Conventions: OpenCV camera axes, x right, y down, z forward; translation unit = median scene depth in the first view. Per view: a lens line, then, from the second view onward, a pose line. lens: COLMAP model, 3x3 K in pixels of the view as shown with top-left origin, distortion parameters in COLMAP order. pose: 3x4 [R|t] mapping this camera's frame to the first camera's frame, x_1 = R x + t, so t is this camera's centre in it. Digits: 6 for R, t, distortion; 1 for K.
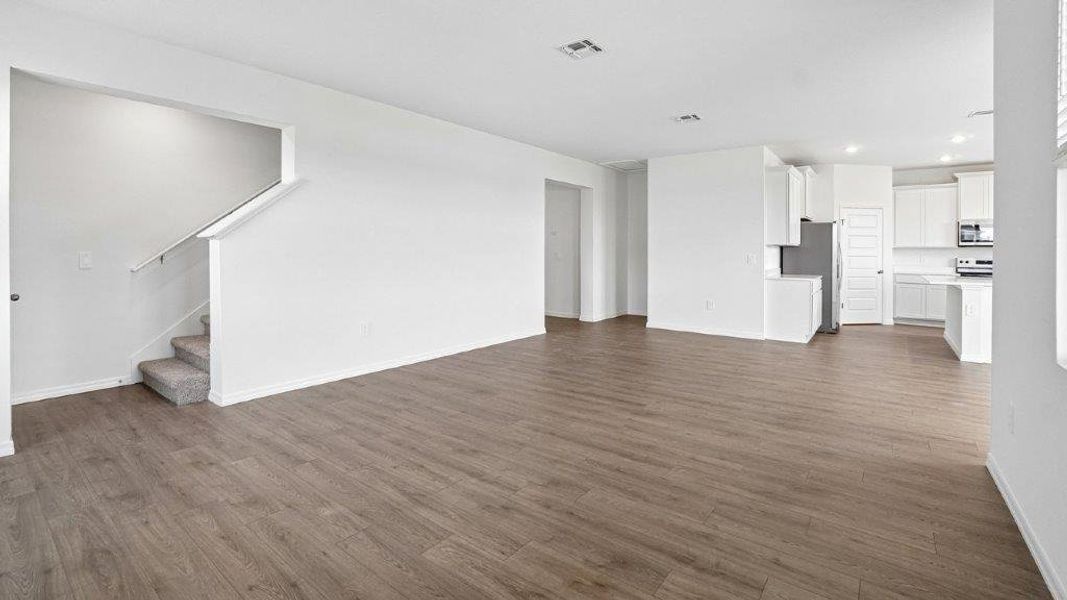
lens RADIAL K [[476.5, 0, 529.9], [0, 476.5, 251.6], [0, 0, 1]] dist [-0.030931, 0.000639]
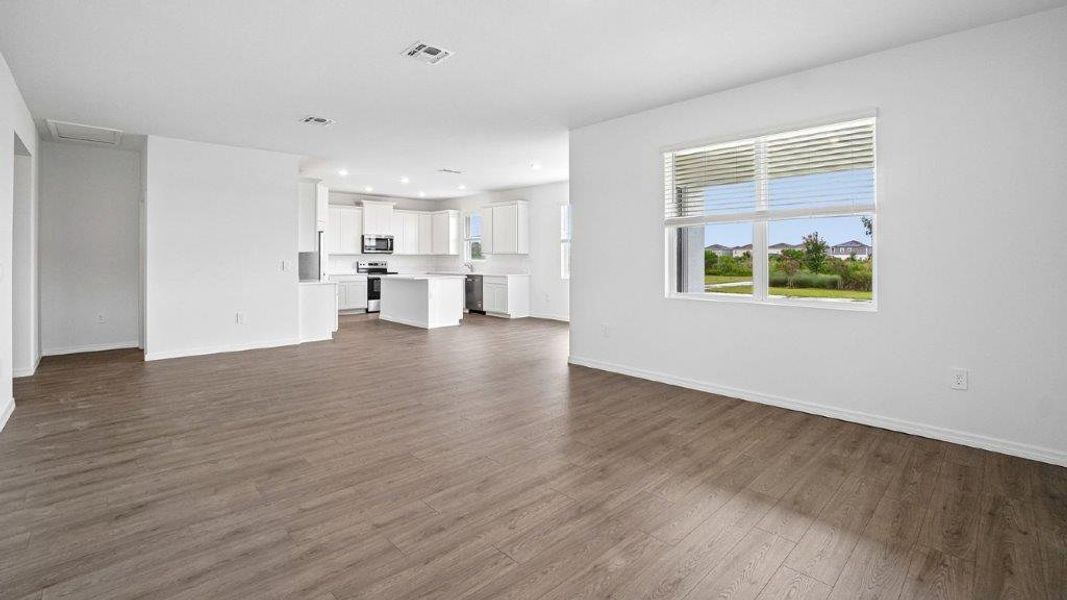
lens RADIAL K [[476.5, 0, 529.9], [0, 476.5, 251.6], [0, 0, 1]] dist [-0.030931, 0.000639]
pose [[0.138307, 0.006775, 0.990366, -0.426177], [0.004628, 0.999961, -0.007487, -0.003636], [-0.990379, 0.005619, 0.138271, 0.336435]]
